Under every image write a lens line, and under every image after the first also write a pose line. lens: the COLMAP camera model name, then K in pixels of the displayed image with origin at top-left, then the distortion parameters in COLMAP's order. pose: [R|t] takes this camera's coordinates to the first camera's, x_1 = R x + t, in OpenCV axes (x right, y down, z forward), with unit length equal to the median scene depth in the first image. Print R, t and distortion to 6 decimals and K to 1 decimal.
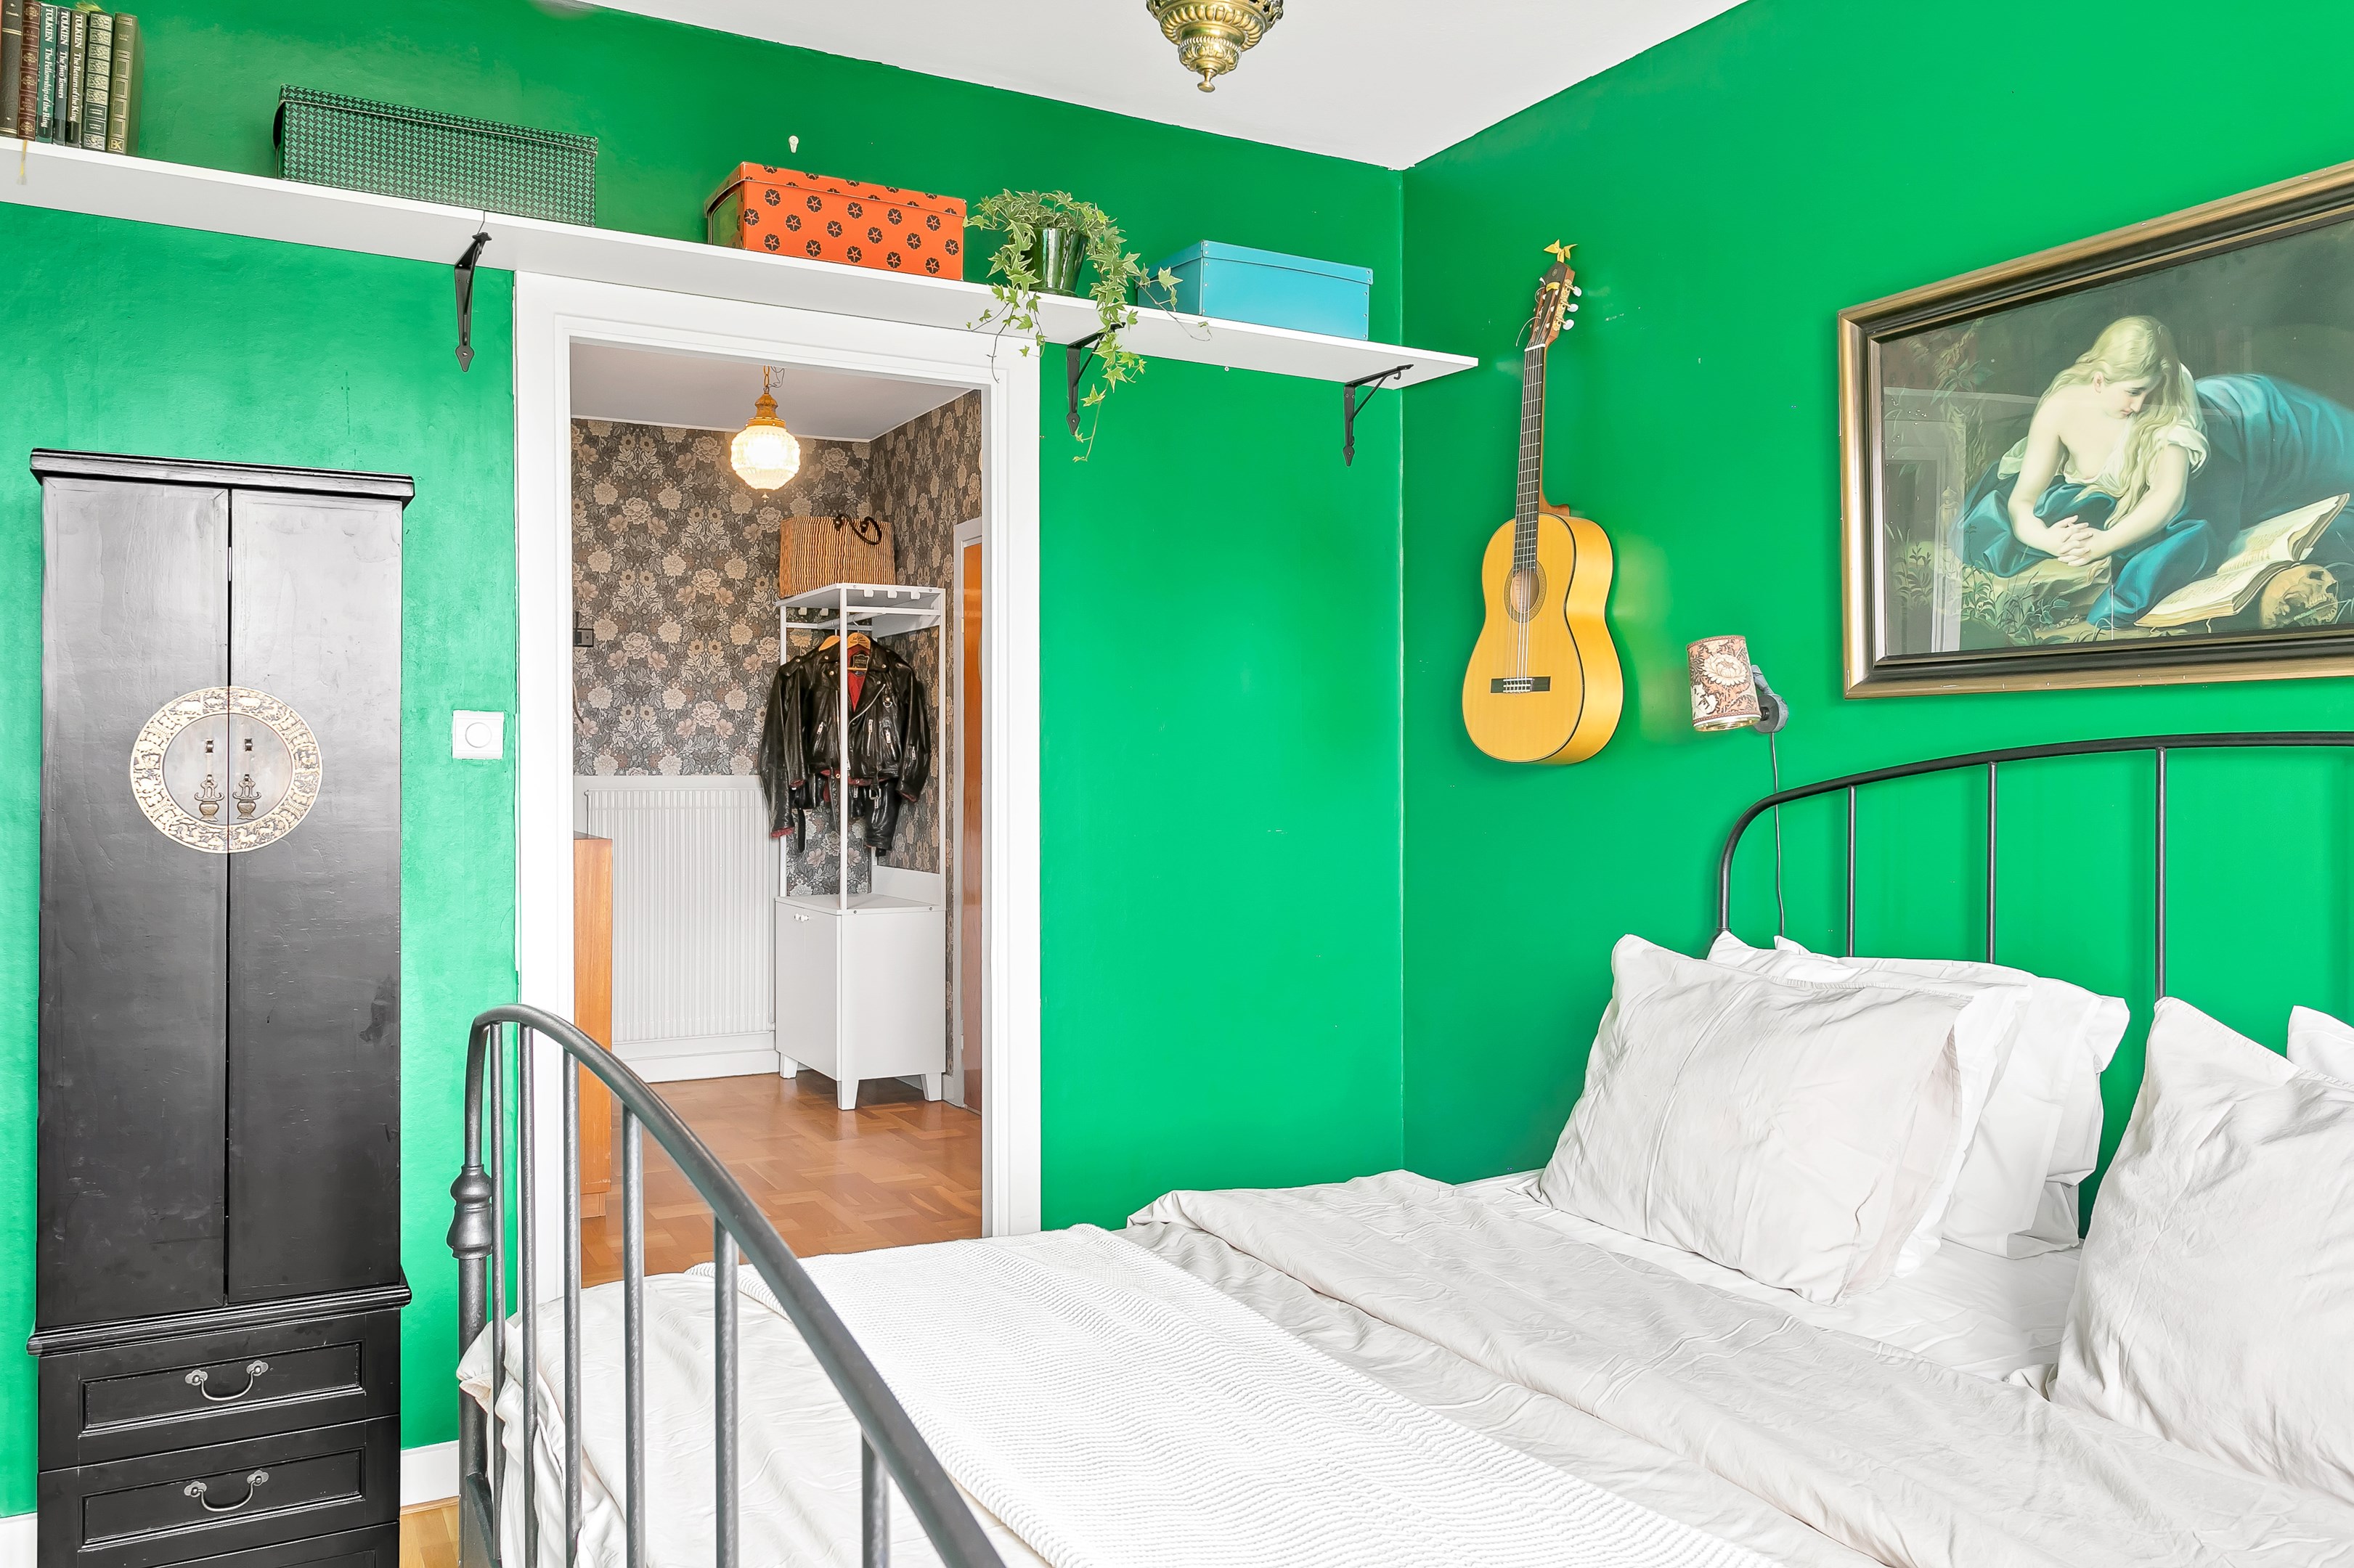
lens RADIAL K [[1713.2, 0, 1172.4], [0, 1713.2, 765.4], [0, 0, 1]] dist [-0.000142, 0.001266]
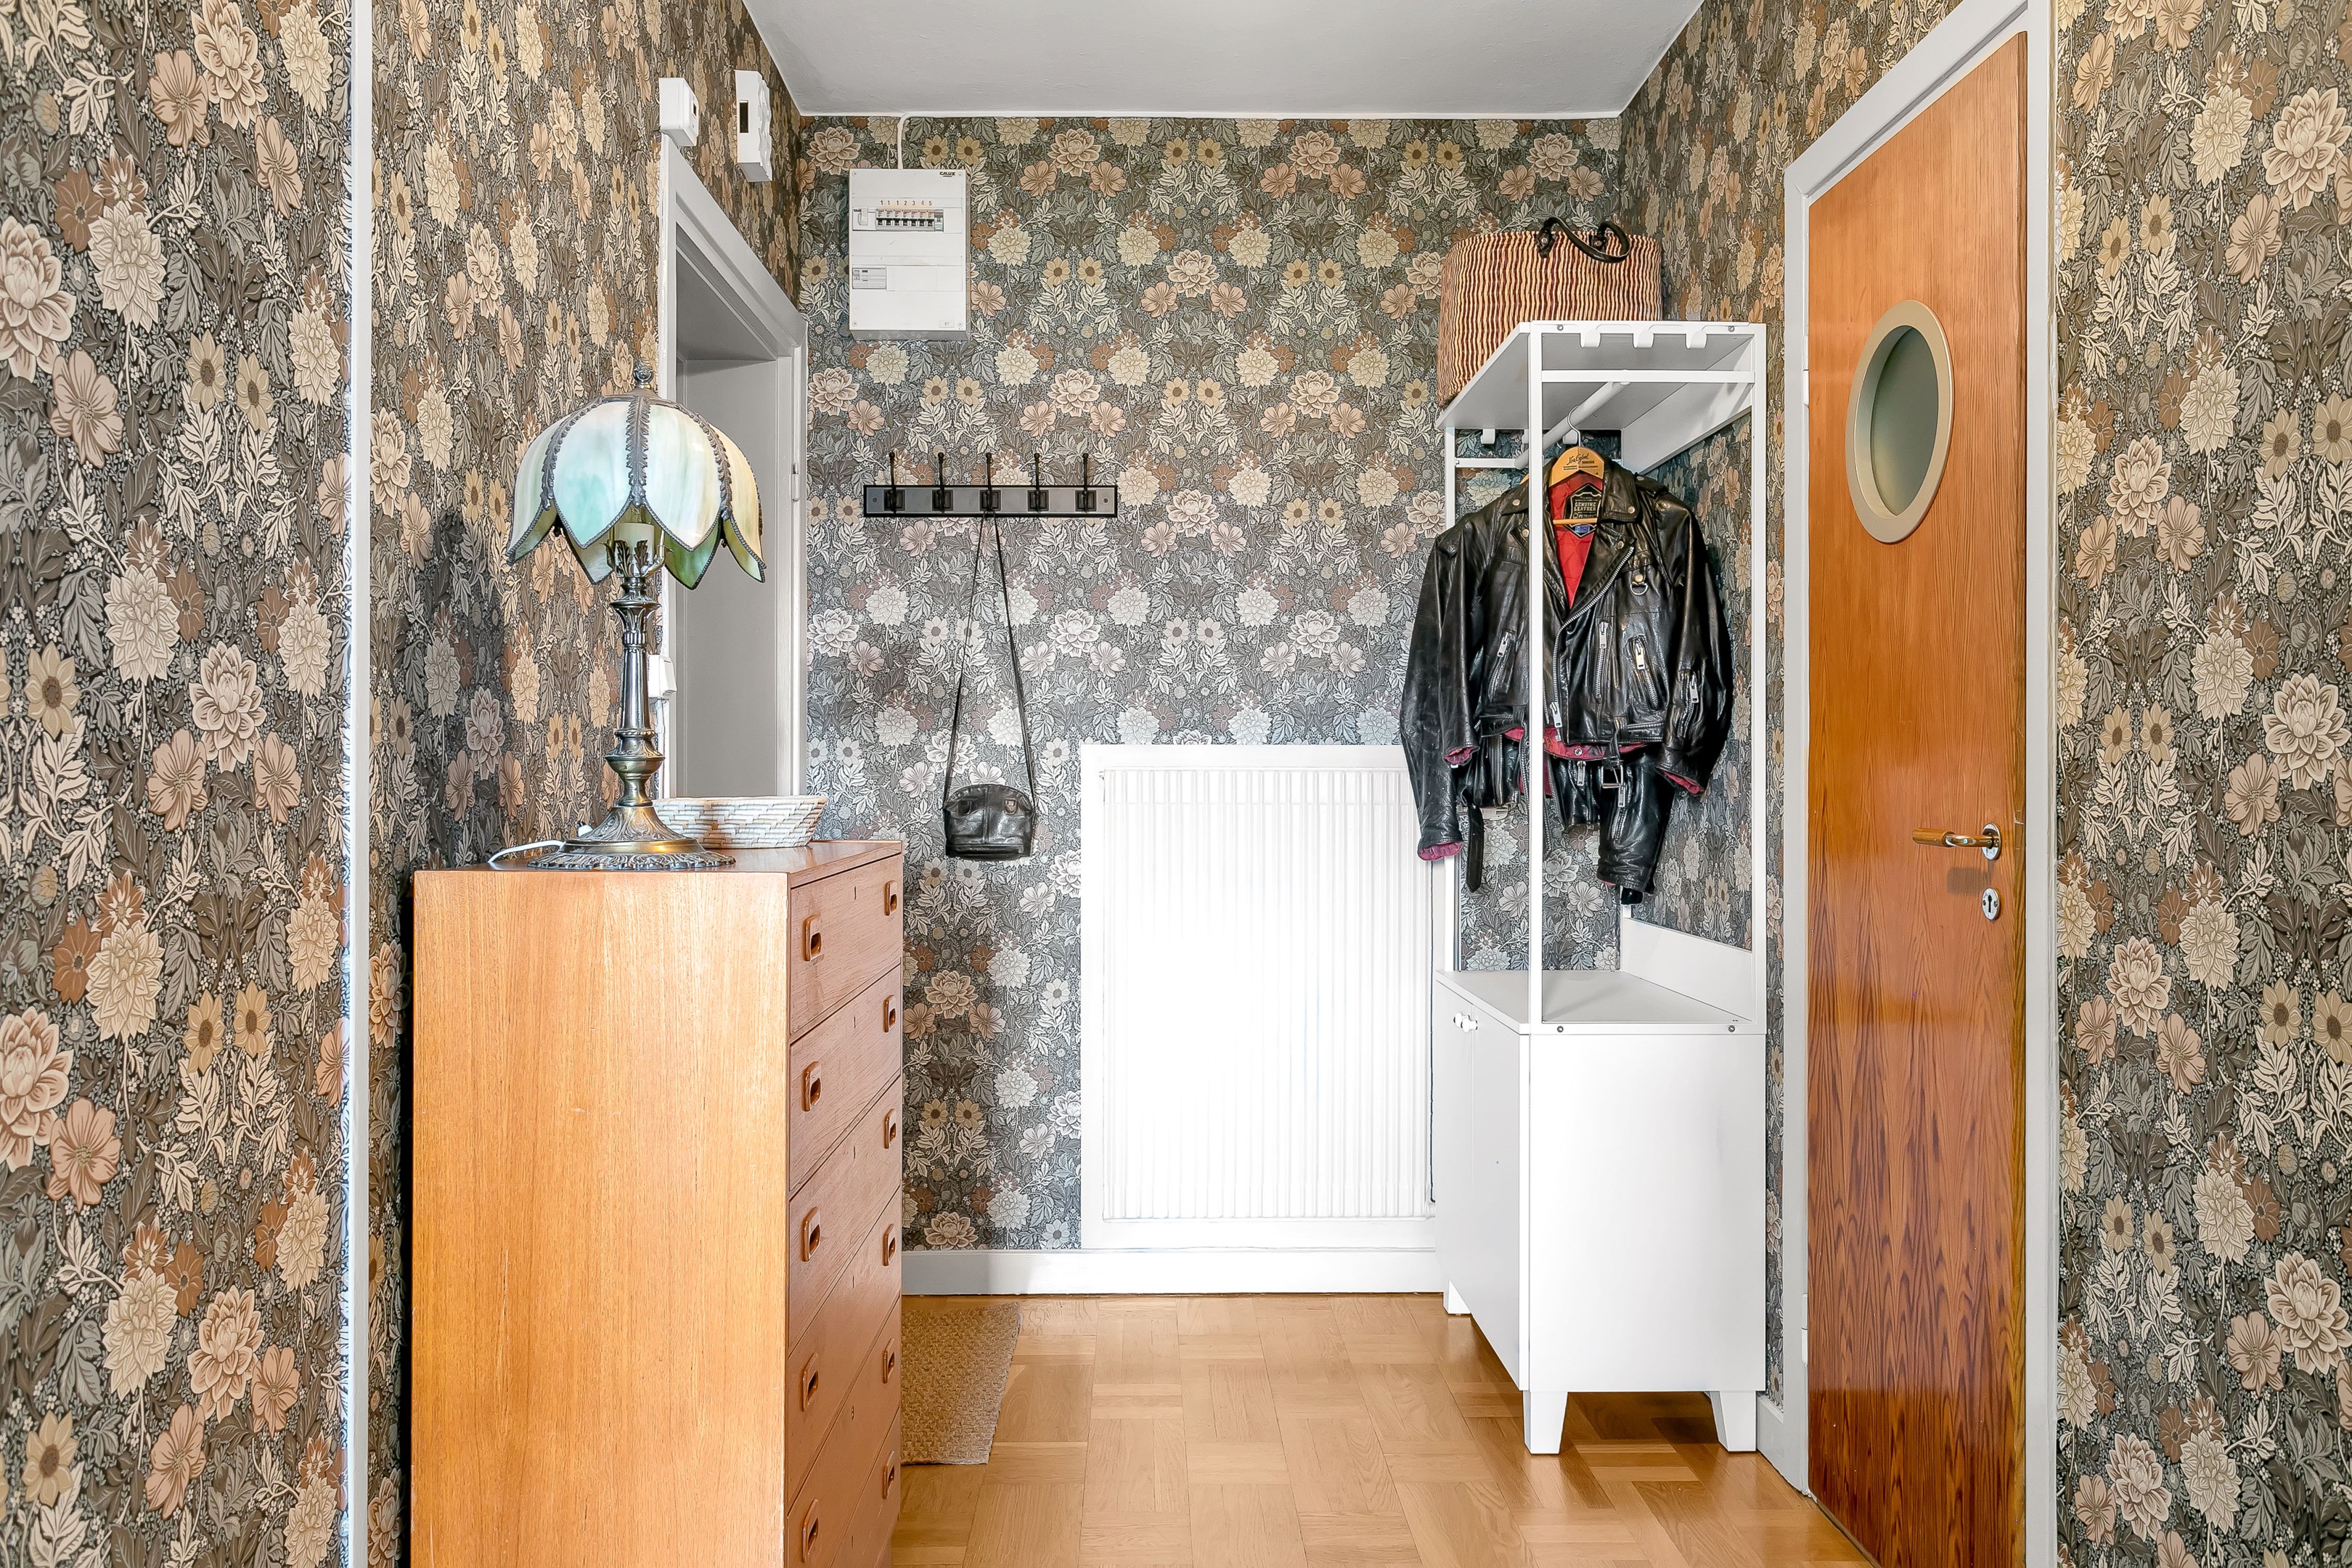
lens RADIAL K [[1712.0, 0, 1171.4], [0, 1712.0, 765.4], [0, 0, 1]] dist [-0.000142, 0.001266]
pose [[0.889097, -0.000156, -0.457719, -0.061632], [-0.001225, 0.999996, -0.002720, 0.014413], [0.457718, 0.002979, 0.889093, 0.498633]]
